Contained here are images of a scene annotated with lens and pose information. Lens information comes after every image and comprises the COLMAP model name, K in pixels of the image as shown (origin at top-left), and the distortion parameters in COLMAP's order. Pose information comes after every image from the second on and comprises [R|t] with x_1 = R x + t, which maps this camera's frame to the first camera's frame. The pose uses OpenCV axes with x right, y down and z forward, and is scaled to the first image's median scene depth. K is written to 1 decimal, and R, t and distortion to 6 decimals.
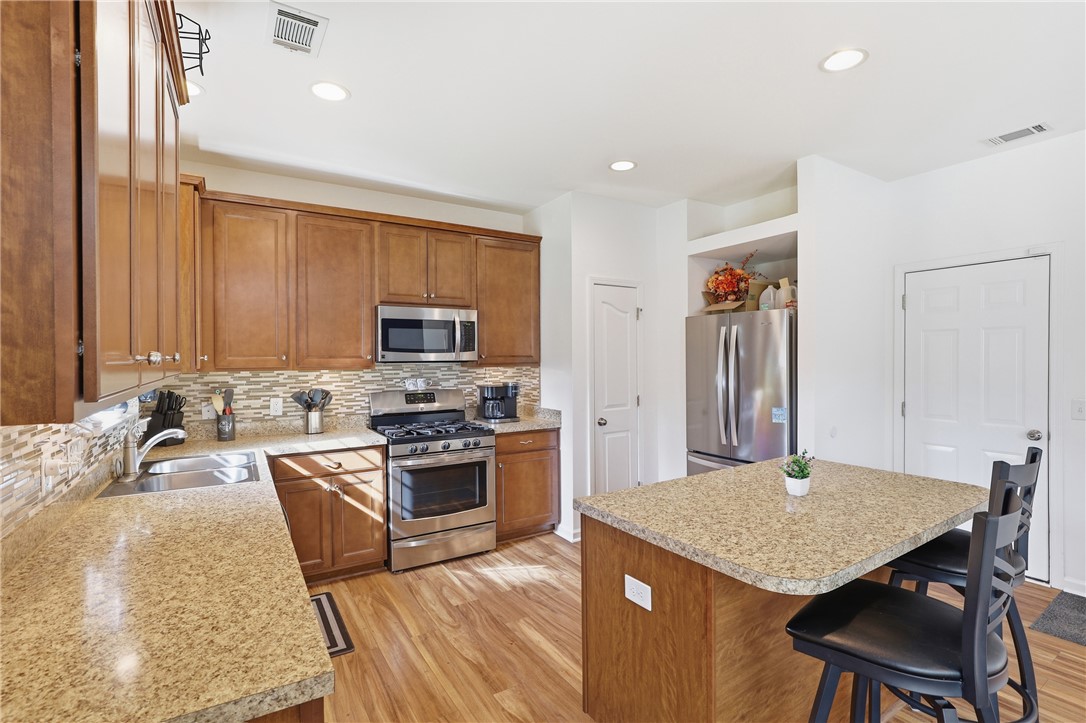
lens RADIAL K [[514.3, 0, 560.0], [0, 514.3, 357.3], [0, 0, 1]] dist [0.000730, -0.000174]
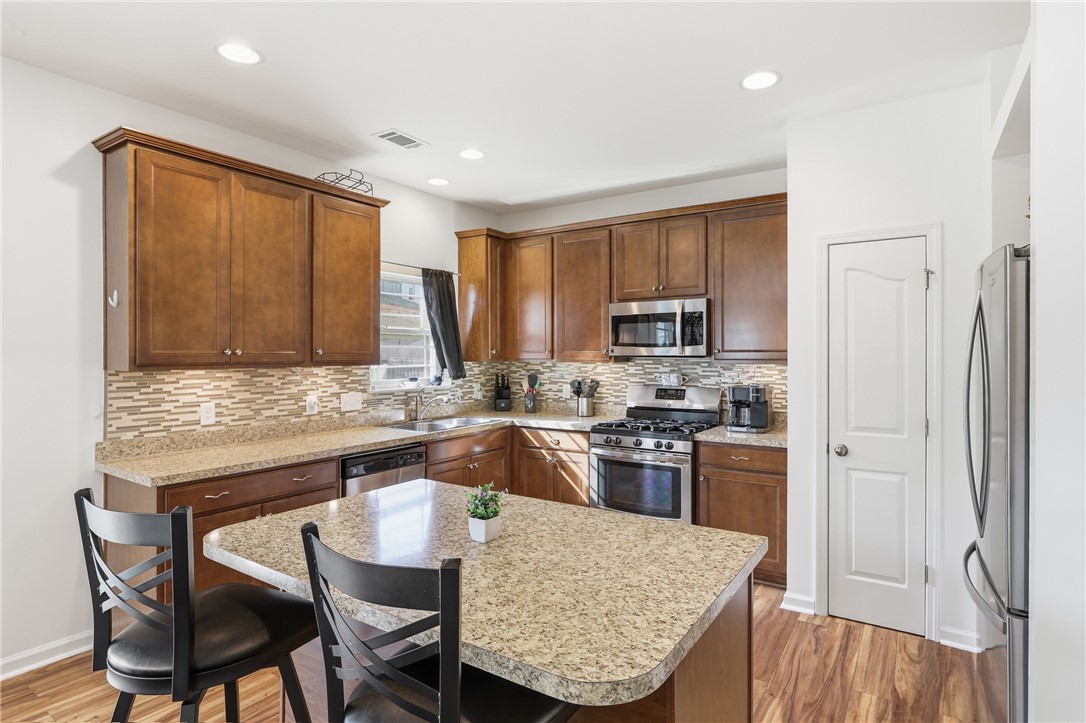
lens RADIAL K [[565.8, 0, 547.8], [0, 565.8, 353.5], [0, 0, 1]] dist [-0.004790, -0.000833]
pose [[0.406684, 0.007945, -0.913534, 0.652810], [-0.000743, 0.999965, 0.008366, -0.006175], [0.913569, -0.002723, 0.406675, 0.388385]]
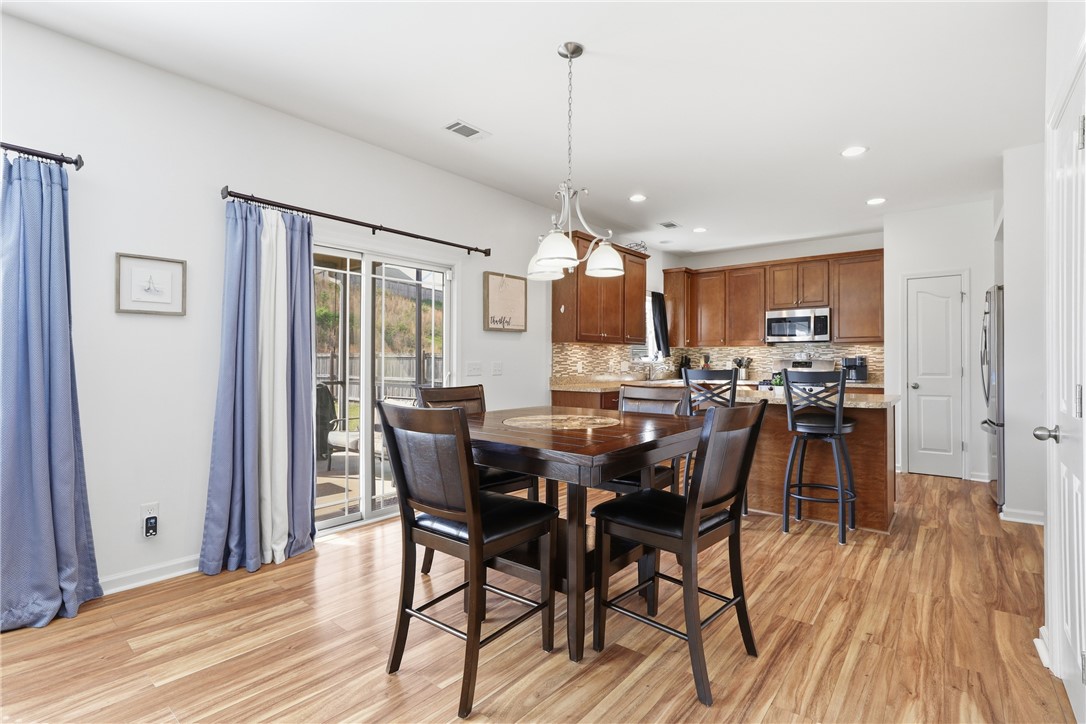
lens RADIAL K [[514.3, 0, 560.0], [0, 514.3, 357.8], [0, 0, 1]] dist [0.000730, -0.000174]
pose [[0.345620, 0.000943, -0.938374, 1.082698], [-0.001461, 0.999999, 0.000467, 0.063025], [0.938374, 0.001209, 0.345621, -0.315220]]
